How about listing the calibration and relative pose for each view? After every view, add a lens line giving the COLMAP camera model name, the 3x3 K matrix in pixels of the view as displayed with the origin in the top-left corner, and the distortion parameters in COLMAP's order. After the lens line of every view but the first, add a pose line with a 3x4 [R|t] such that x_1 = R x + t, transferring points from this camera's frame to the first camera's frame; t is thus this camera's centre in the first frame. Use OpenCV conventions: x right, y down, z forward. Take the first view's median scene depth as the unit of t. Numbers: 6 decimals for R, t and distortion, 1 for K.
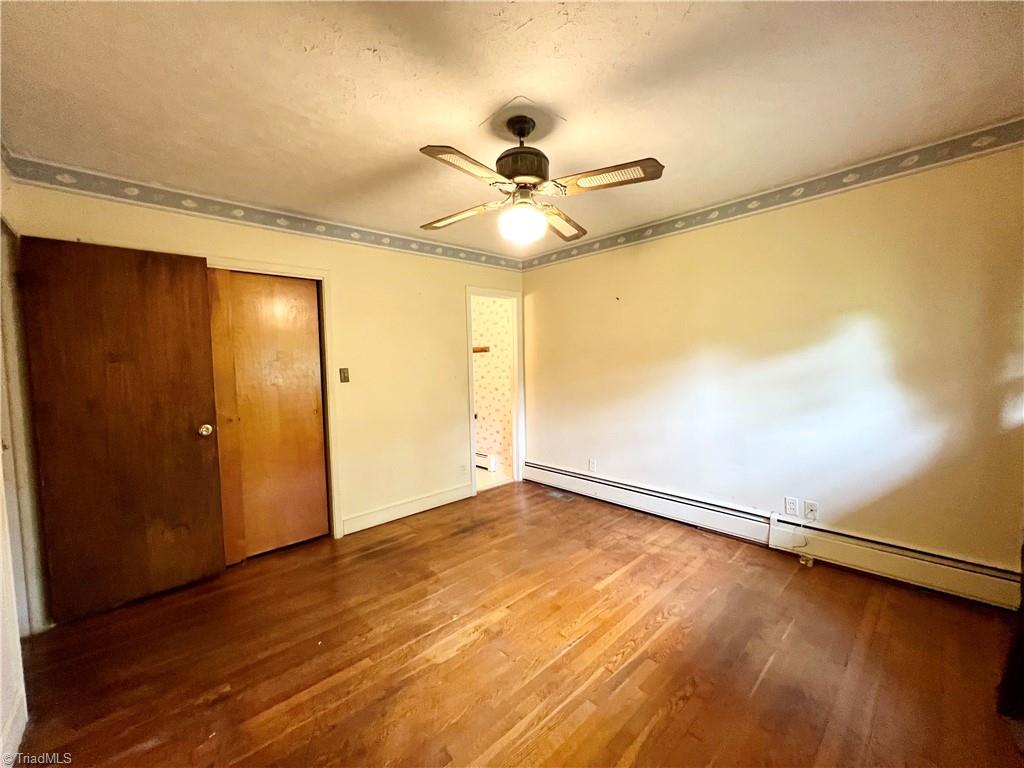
lens RADIAL K [[408.8, 0, 513.0], [0, 408.8, 385.7], [0, 0, 1]] dist [-0.000975, 0.000014]
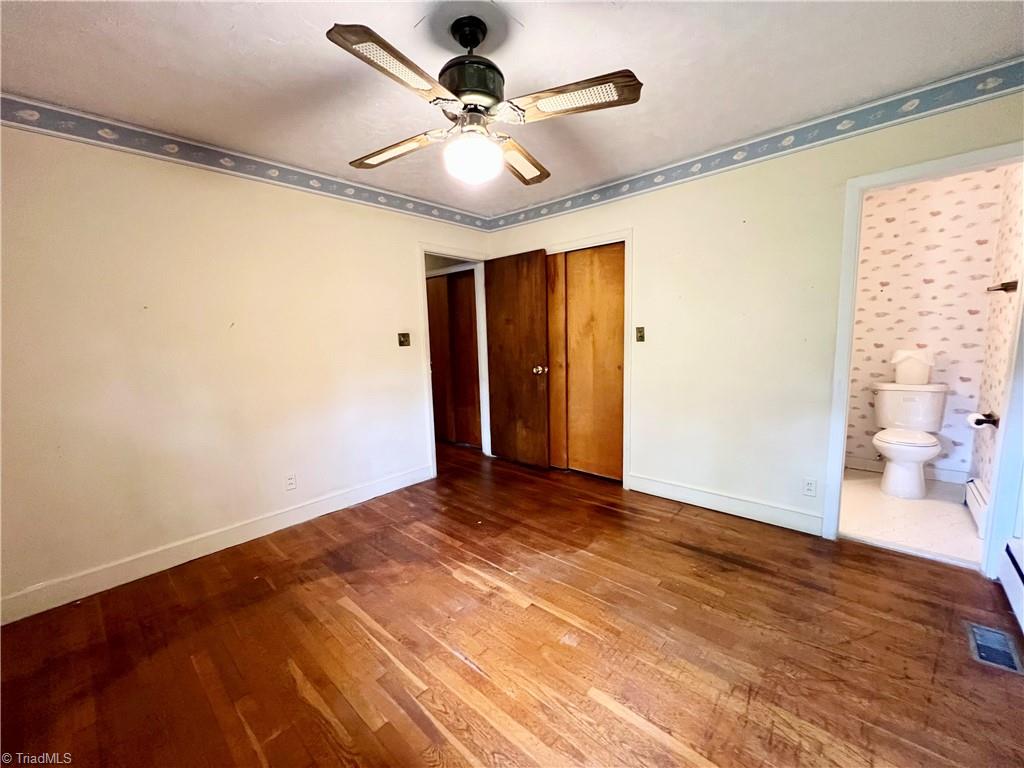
lens RADIAL K [[408.8, 0, 513.0], [0, 408.8, 385.7], [0, 0, 1]] dist [-0.000975, 0.000014]
pose [[0.081611, 0.147289, -0.985721, 0.709000], [-0.030015, 0.988935, 0.145284, -0.047801], [0.996212, 0.017730, 0.085129, 0.789720]]
